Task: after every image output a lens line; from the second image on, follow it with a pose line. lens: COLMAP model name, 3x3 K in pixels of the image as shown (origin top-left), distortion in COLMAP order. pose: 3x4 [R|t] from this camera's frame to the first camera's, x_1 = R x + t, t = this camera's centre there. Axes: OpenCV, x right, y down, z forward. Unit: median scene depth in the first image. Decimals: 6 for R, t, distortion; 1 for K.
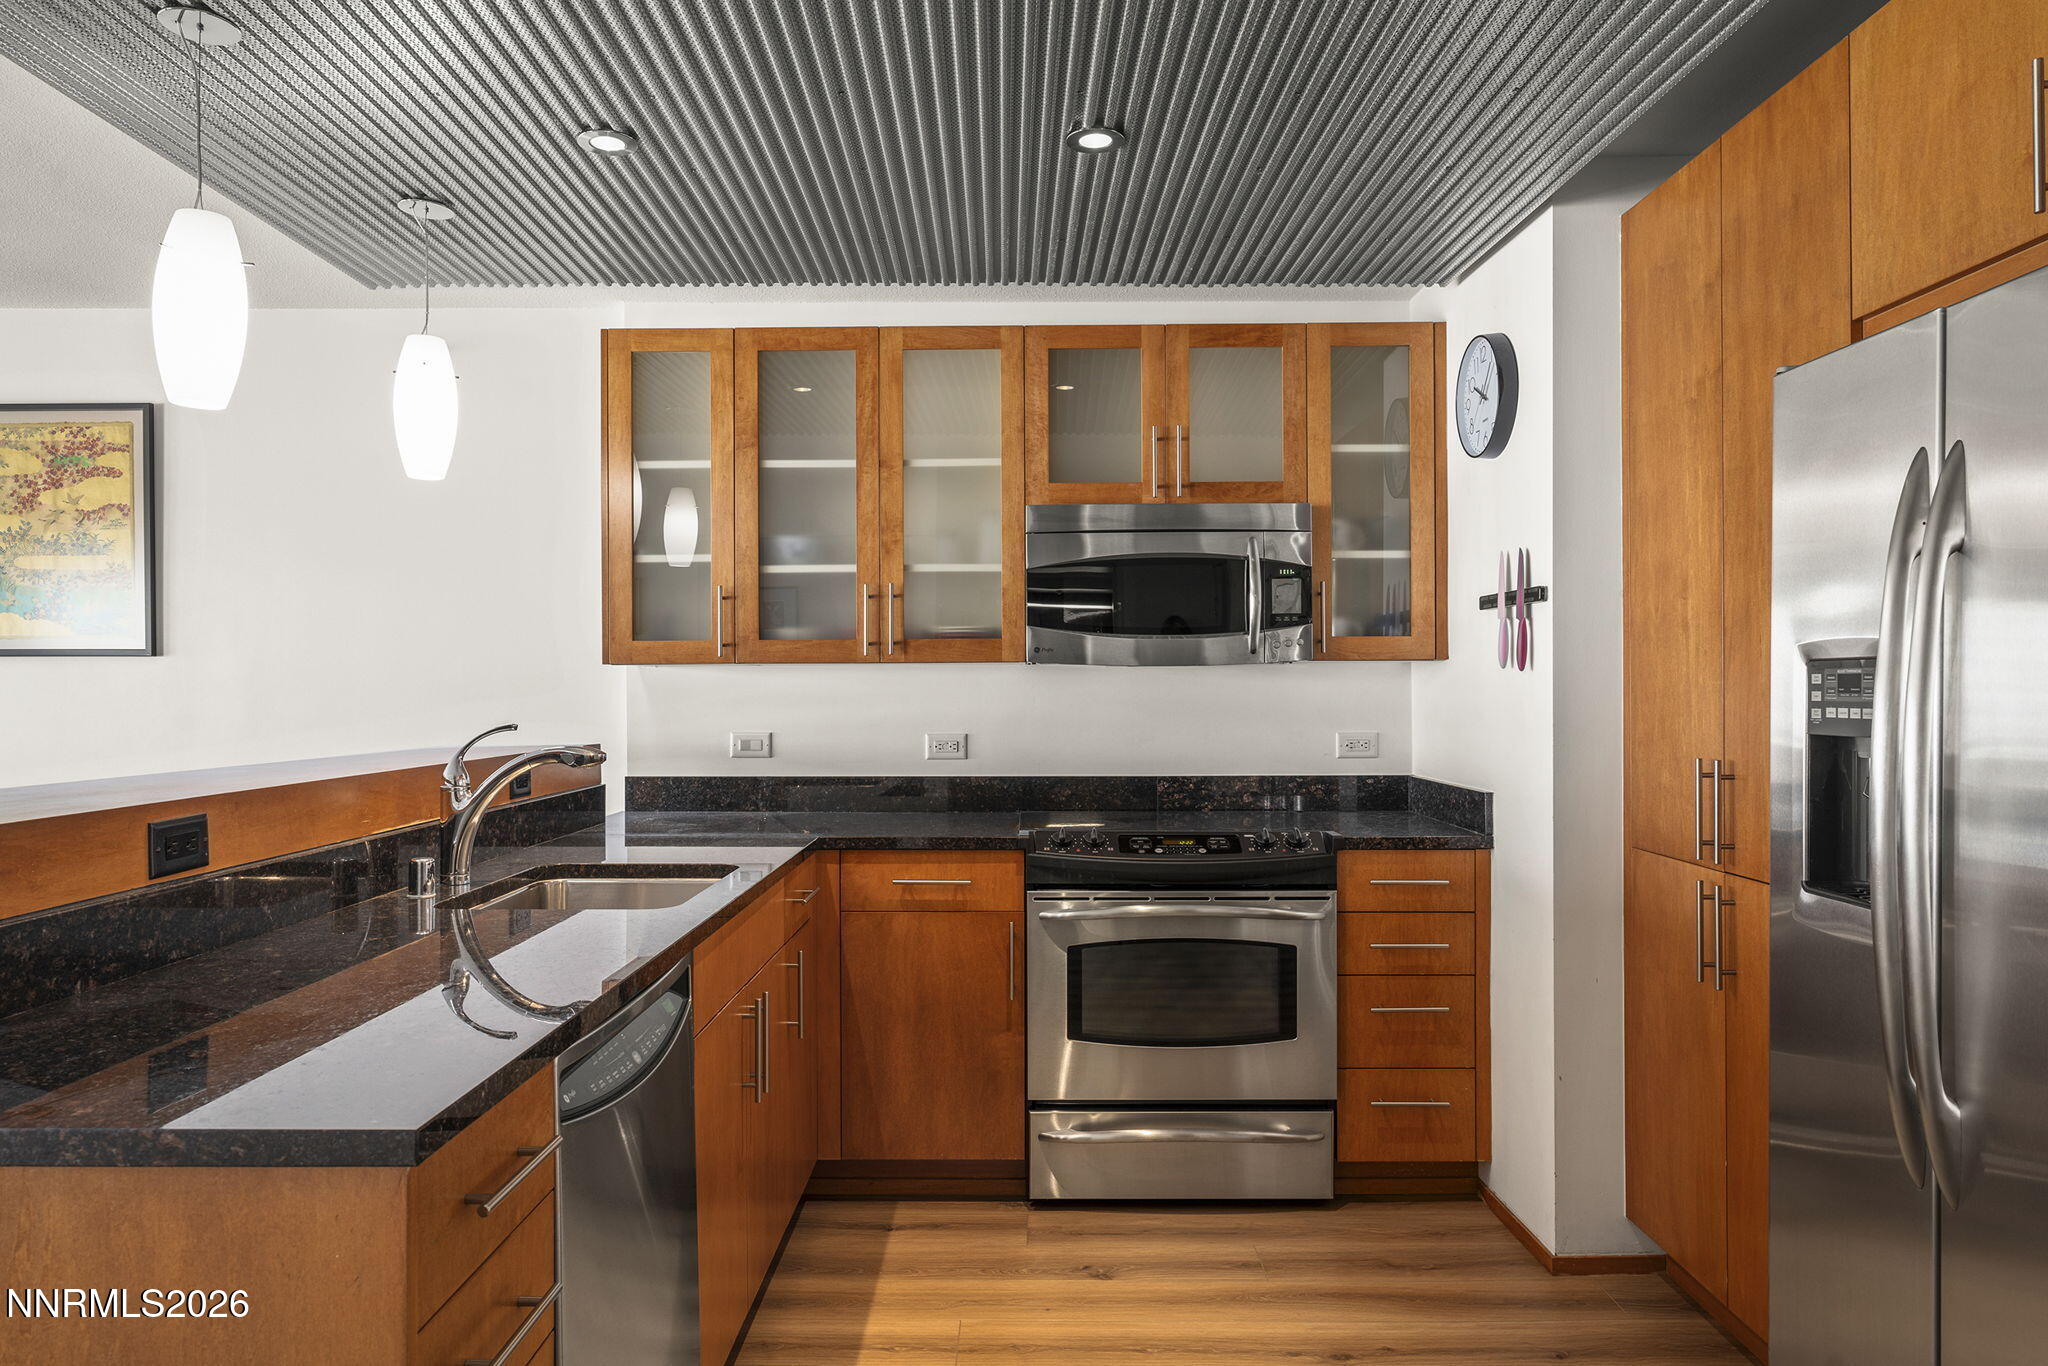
lens RADIAL K [[1287.6, 0, 1018.5], [0, 1287.6, 686.2], [0, 0, 1]] dist [0.002915, -0.003445]
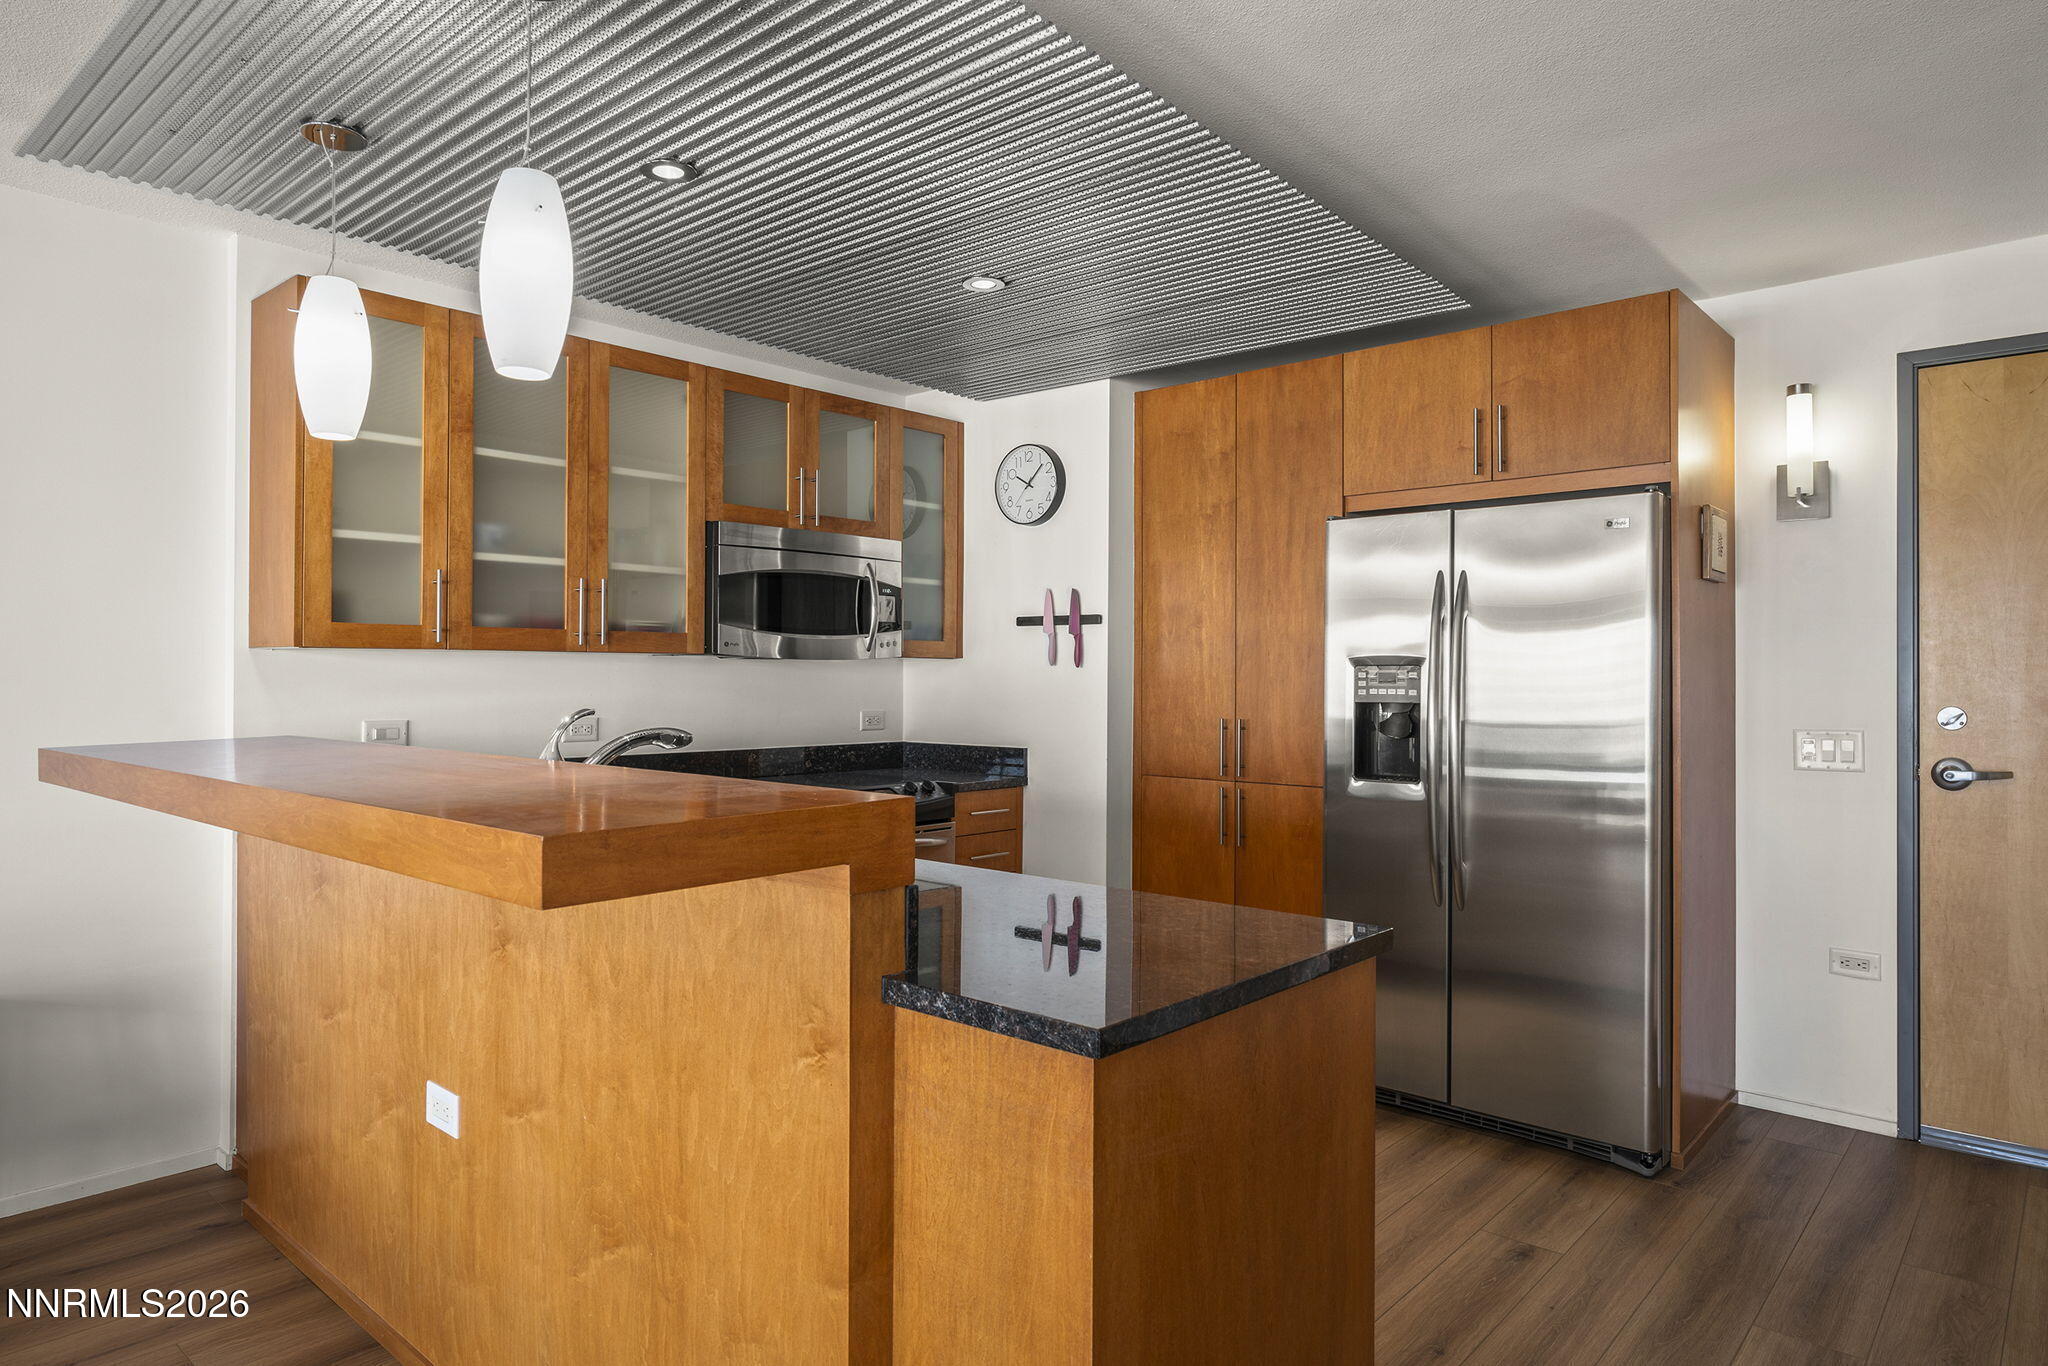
lens RADIAL K [[1178.0, 0, 1007.5], [0, 1178.0, 668.7], [0, 0, 1]] dist [0.005335, -0.002104]
pose [[0.683095, 0.011005, 0.730246, -0.634628], [-0.006489, 0.999938, -0.008999, 0.002751], [-0.730300, 0.001409, 0.683125, 0.077517]]
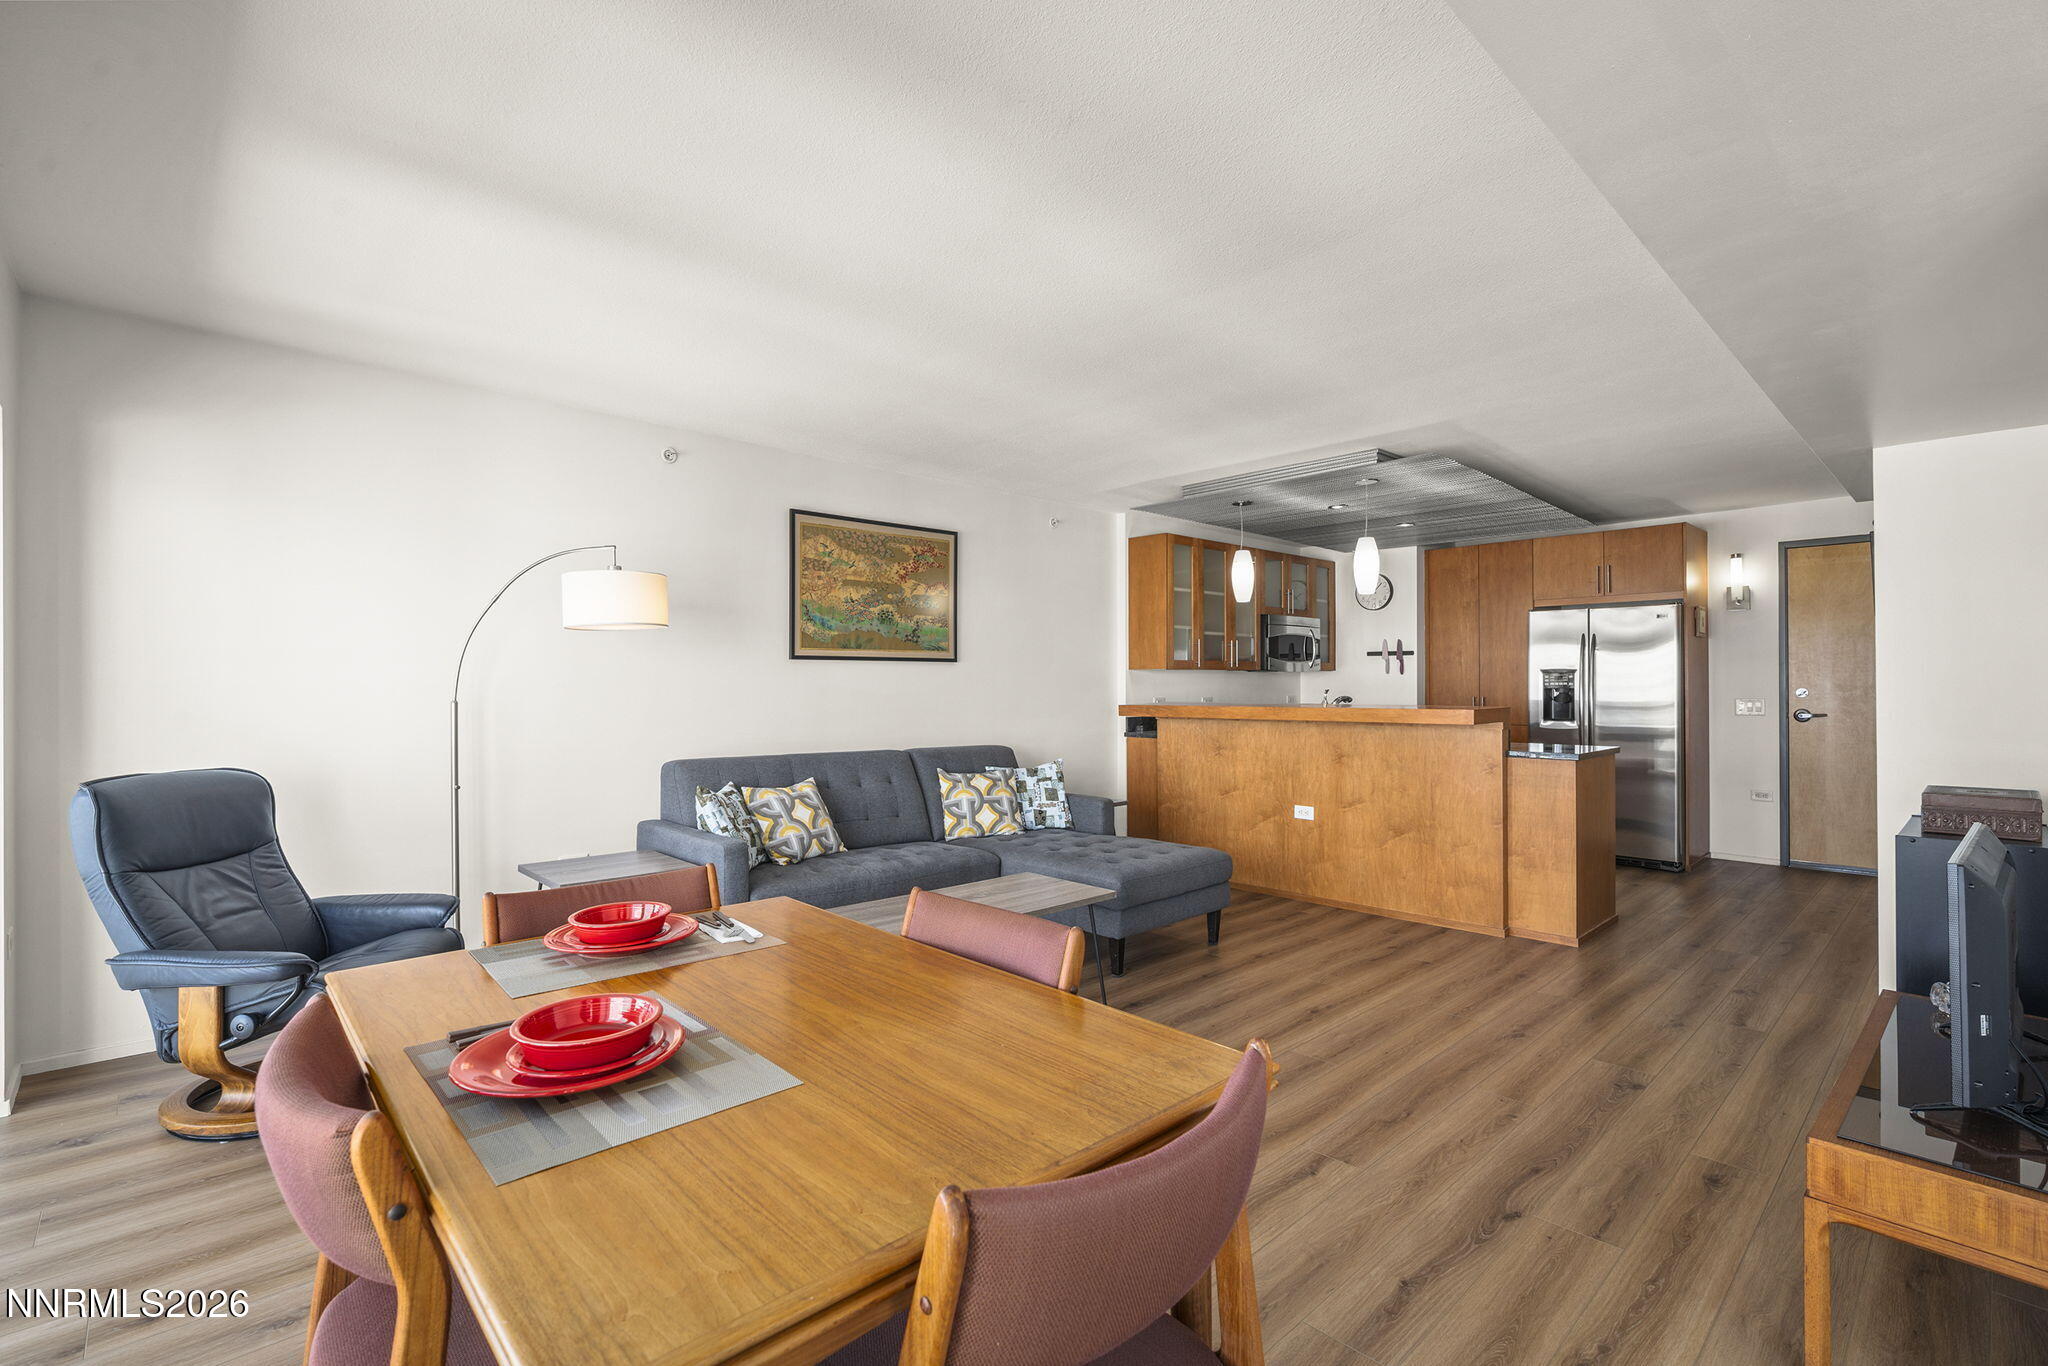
lens RADIAL K [[935.1, 0, 1028.8], [0, 935.1, 679.2], [0, 0, 1]] dist [0.000069, 0.001673]
pose [[0.721255, 0.003532, 0.692661, -1.873329], [0.000665, 0.999983, -0.005792, 0.012997], [-0.692670, 0.004638, 0.721240, -0.114625]]
